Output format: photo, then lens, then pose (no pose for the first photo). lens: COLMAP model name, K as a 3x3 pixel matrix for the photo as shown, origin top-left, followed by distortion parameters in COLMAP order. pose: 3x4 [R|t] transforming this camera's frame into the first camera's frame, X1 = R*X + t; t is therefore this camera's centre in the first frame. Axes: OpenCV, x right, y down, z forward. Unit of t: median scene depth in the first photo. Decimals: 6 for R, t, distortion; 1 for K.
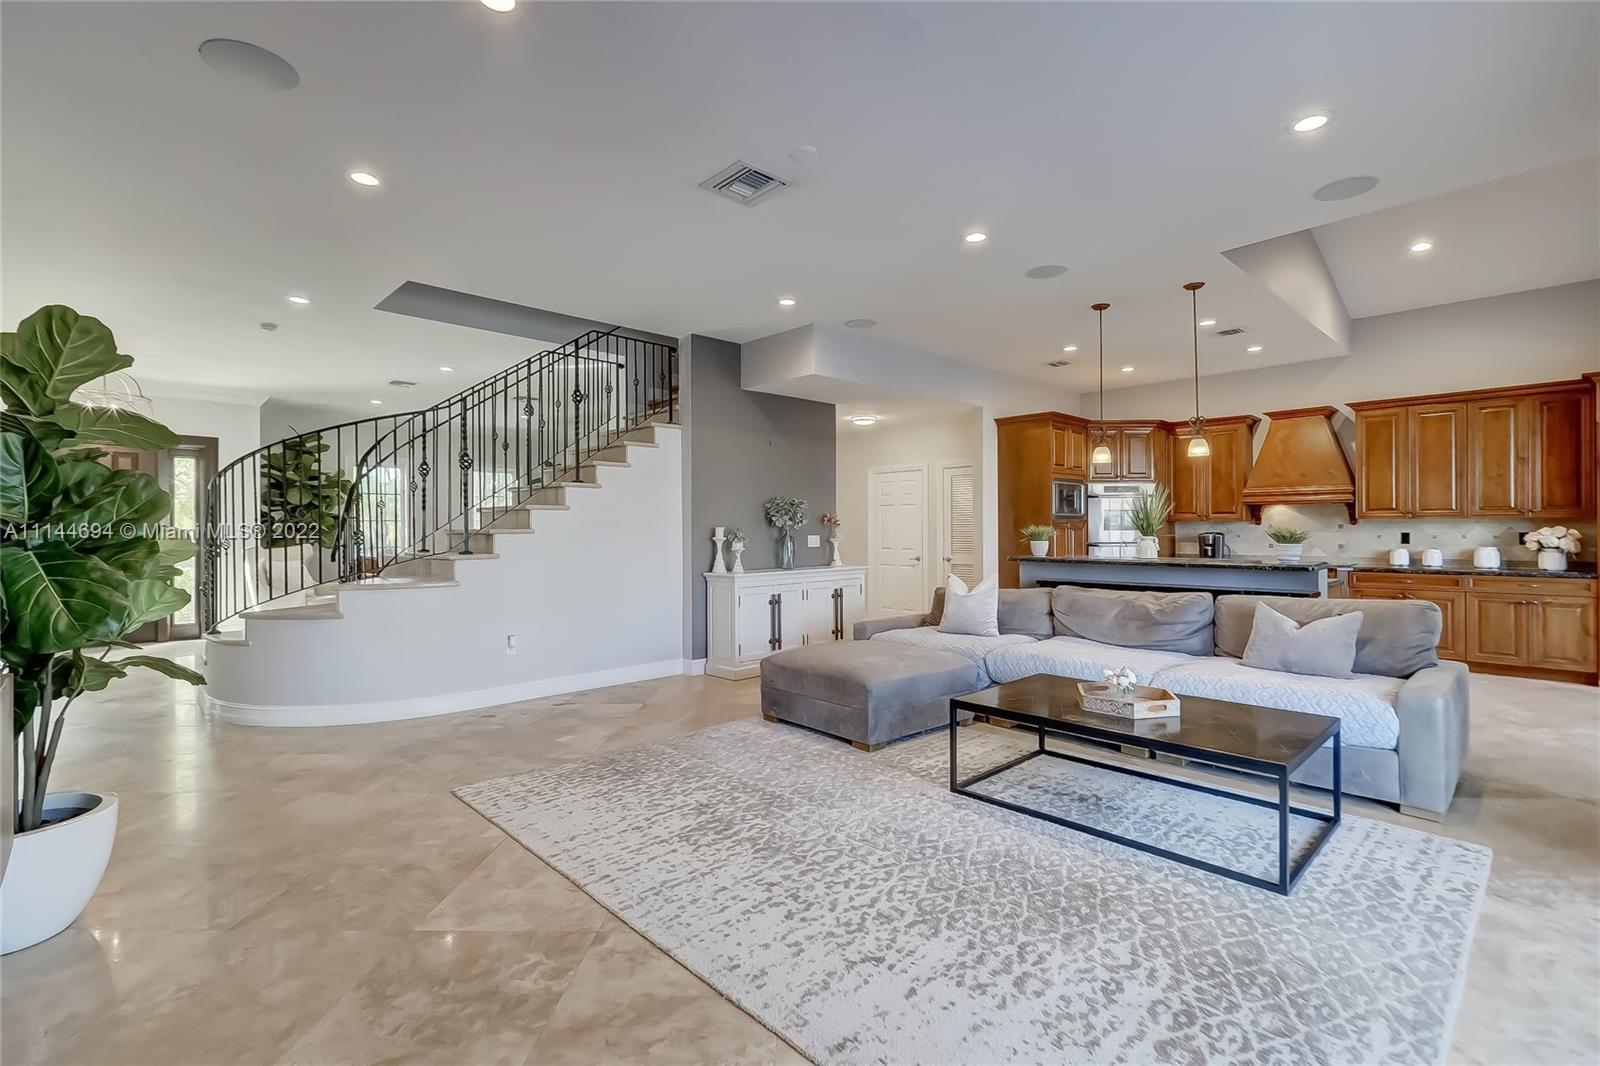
lens RADIAL K [[720.3, 0, 803.1], [0, 720.3, 532.6], [0, 0, 1]] dist [-0.000610, 0.001271]
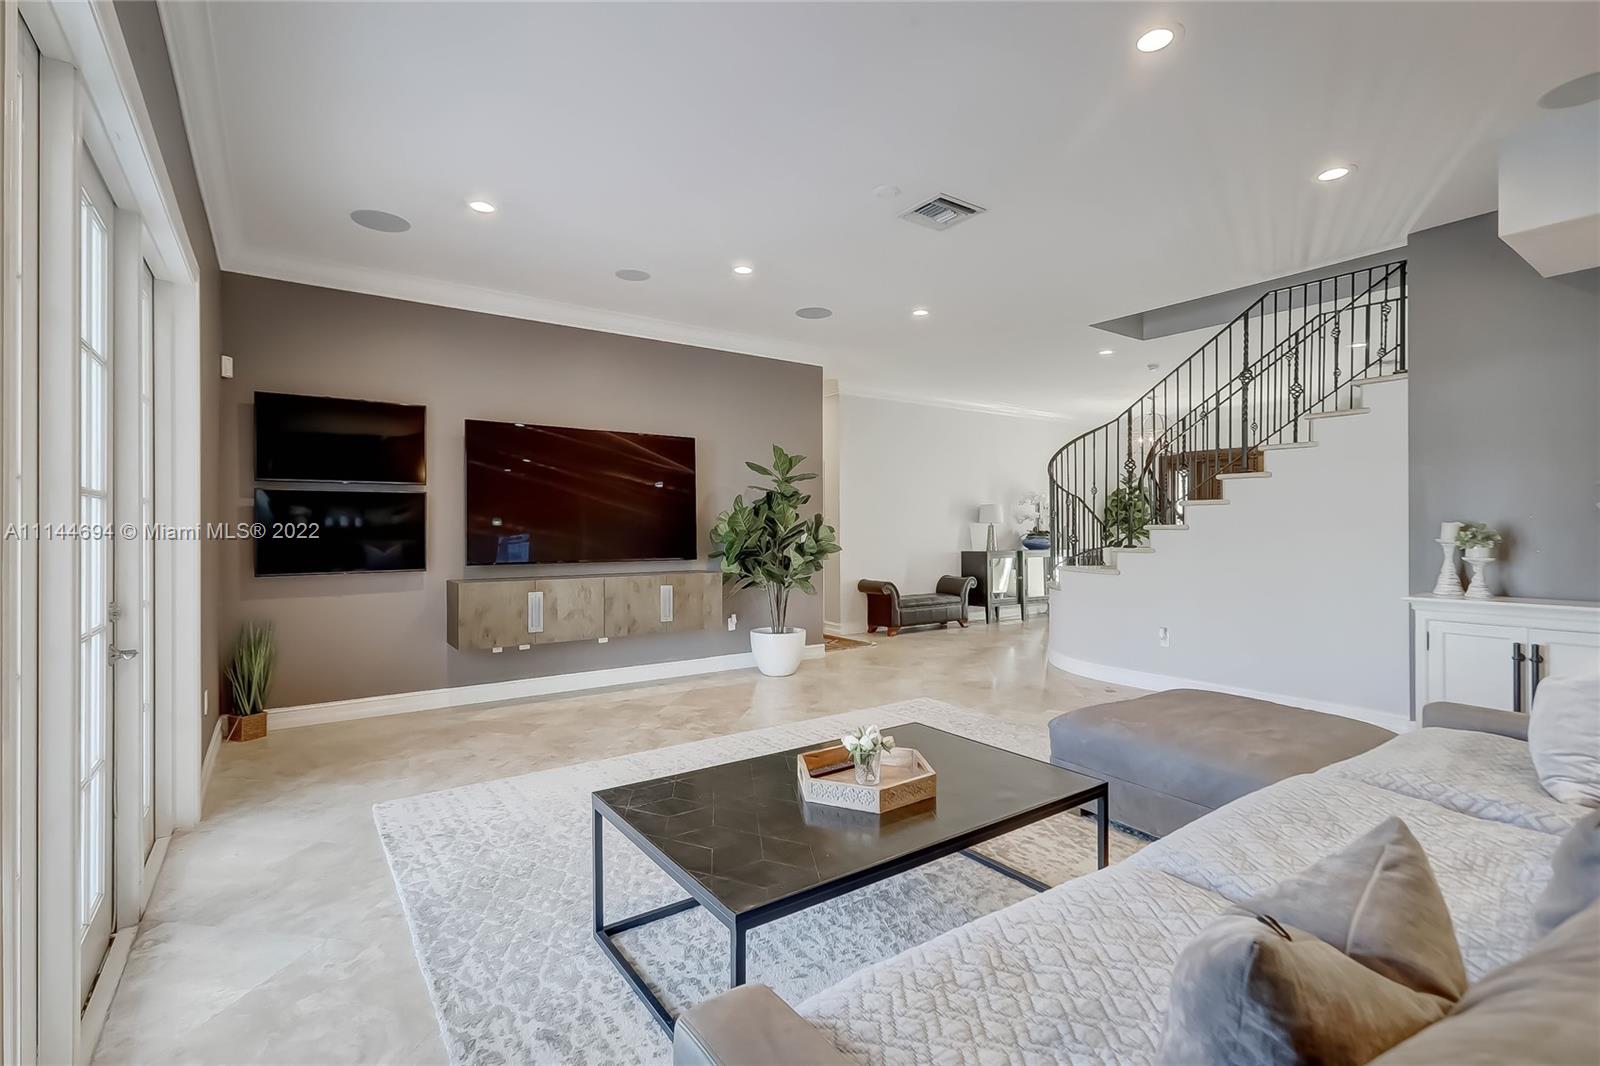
lens RADIAL K [[727.3, 0, 797.7], [0, 727.3, 524.3], [0, 0, 1]] dist [0.001422, 0.000356]
pose [[-0.145574, 0.000574, -0.989347, 1.106703], [-0.001260, 0.999999, 0.000766, -0.009438], [0.989347, 0.001359, -0.145573, 0.997544]]
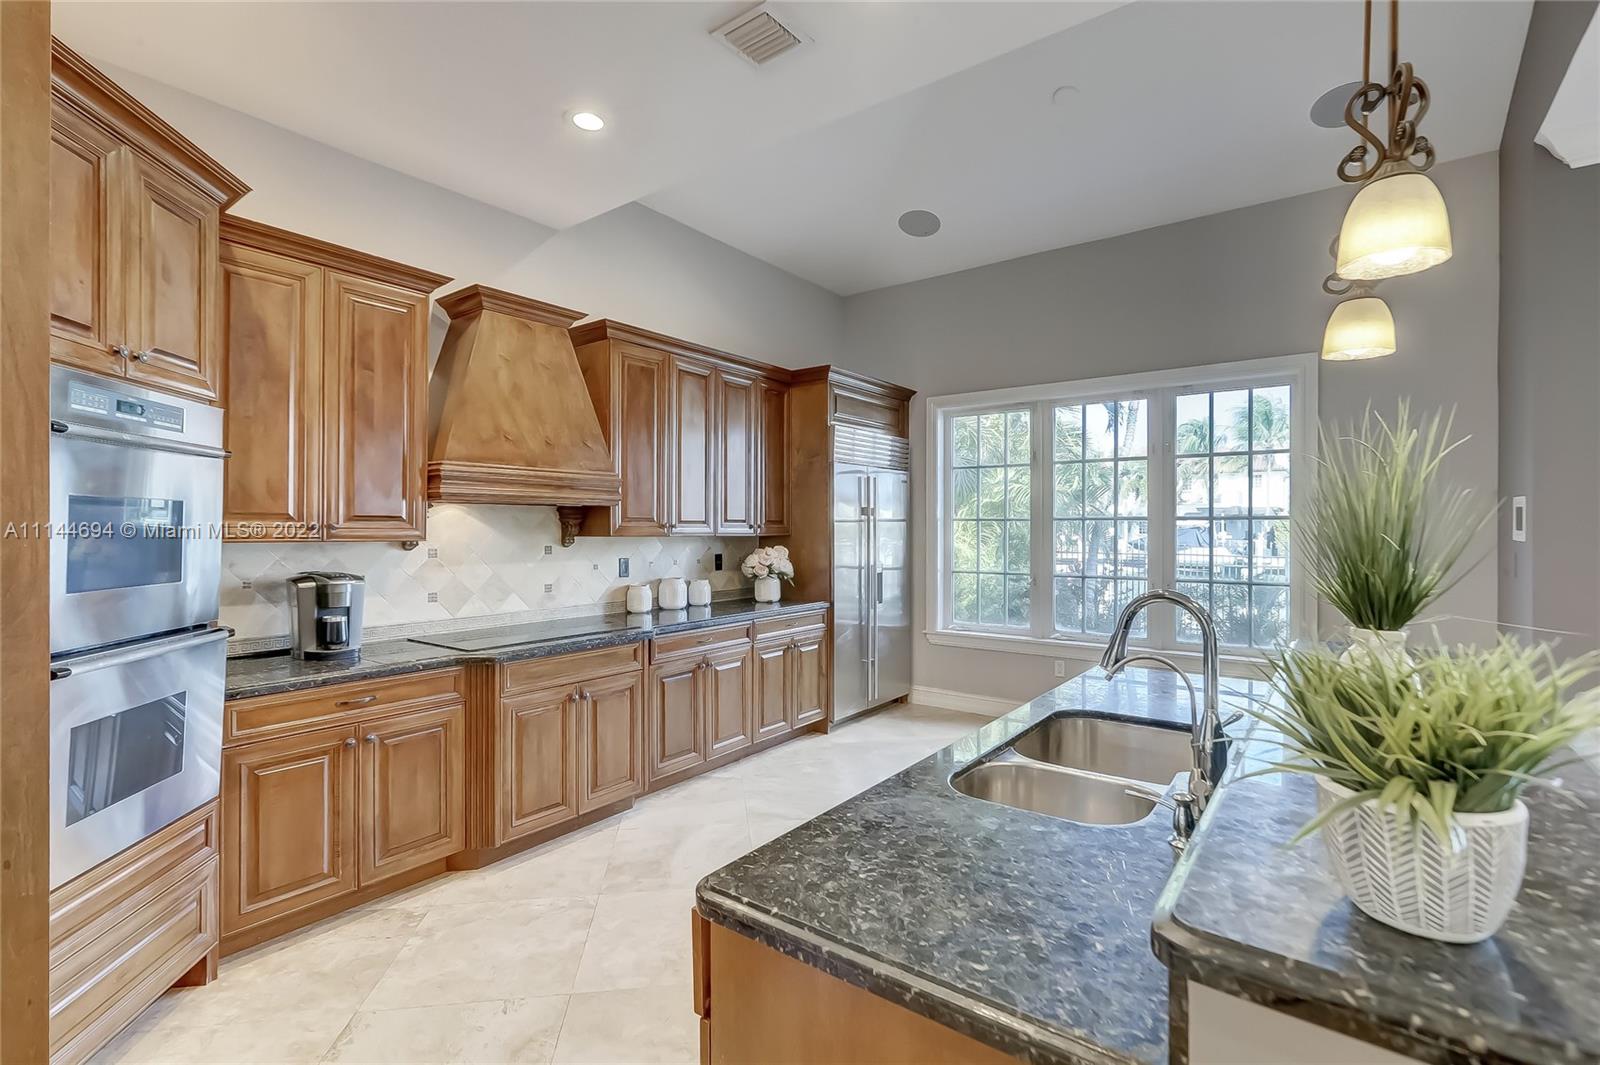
lens RADIAL K [[727.3, 0, 797.7], [0, 727.3, 523.8], [0, 0, 1]] dist [0.001422, 0.000356]
pose [[-0.158124, 0.006019, 0.987401, 0.420918], [0.003081, 0.999980, -0.005602, -0.051561], [-0.987414, 0.002156, -0.158140, 1.937821]]
